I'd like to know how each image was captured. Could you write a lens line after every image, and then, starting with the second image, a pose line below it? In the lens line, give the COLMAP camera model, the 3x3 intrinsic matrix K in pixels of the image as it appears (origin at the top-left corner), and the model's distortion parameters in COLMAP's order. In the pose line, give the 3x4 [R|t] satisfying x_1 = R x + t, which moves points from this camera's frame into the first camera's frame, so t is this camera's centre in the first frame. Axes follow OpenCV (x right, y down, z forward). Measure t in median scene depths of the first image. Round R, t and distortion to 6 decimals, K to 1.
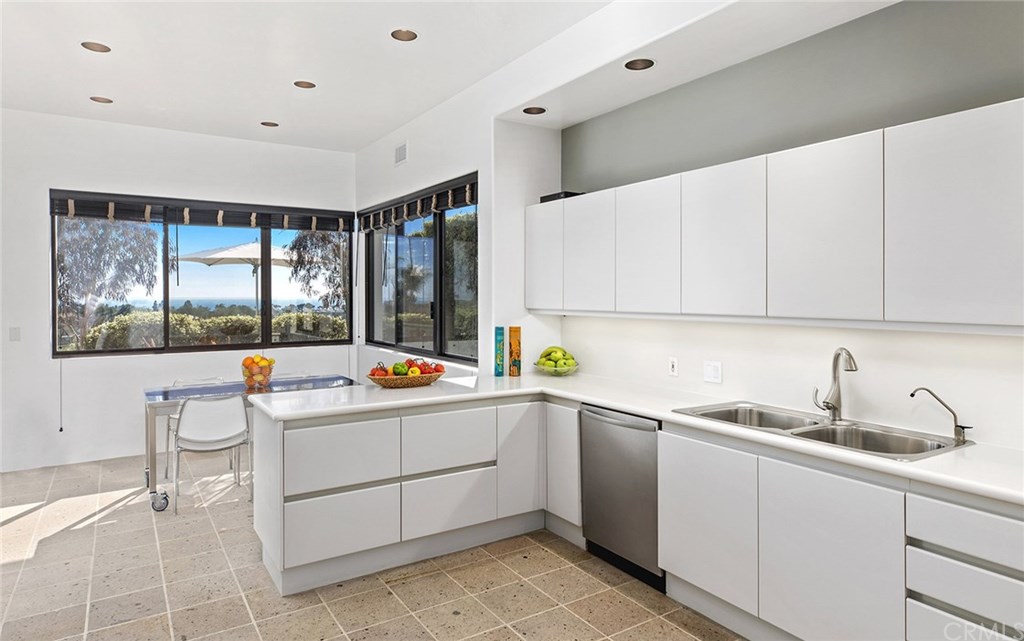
lens RADIAL K [[618.7, 0, 513.7], [0, 618.7, 315.5], [0, 0, 1]] dist [-0.008905, -0.000630]
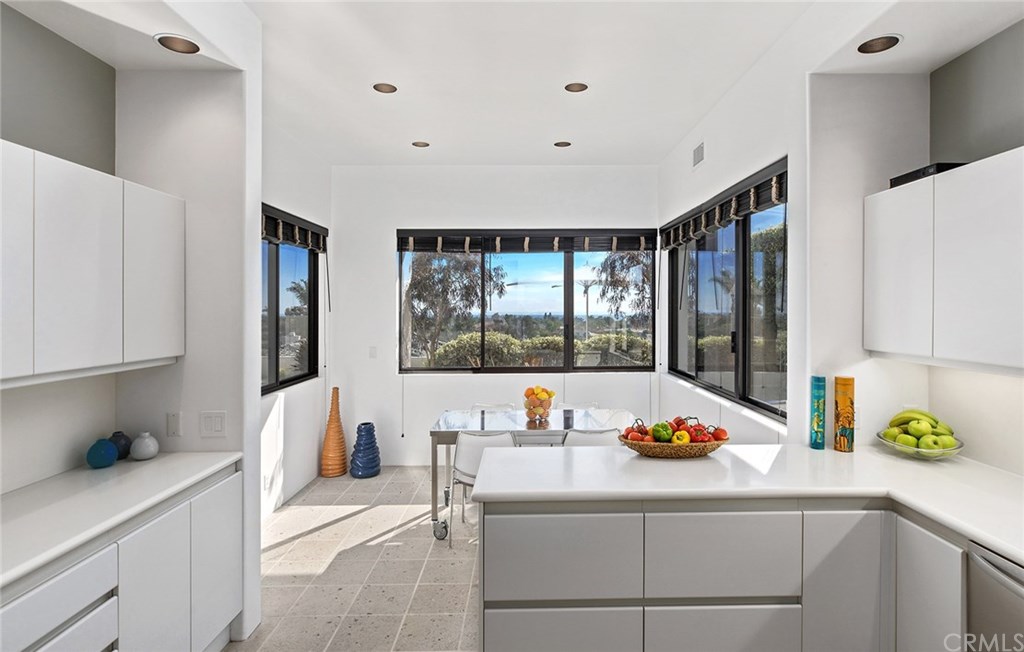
lens RADIAL K [[586.2, 0, 512.1], [0, 586.2, 325.0], [0, 0, 1]] dist [-0.006483, 0.003297]
pose [[0.853912, 0.004934, -0.520393, 0.021584], [-0.009031, 0.999945, -0.005337, -0.028509], [0.520338, 0.009257, 0.853910, 0.241062]]
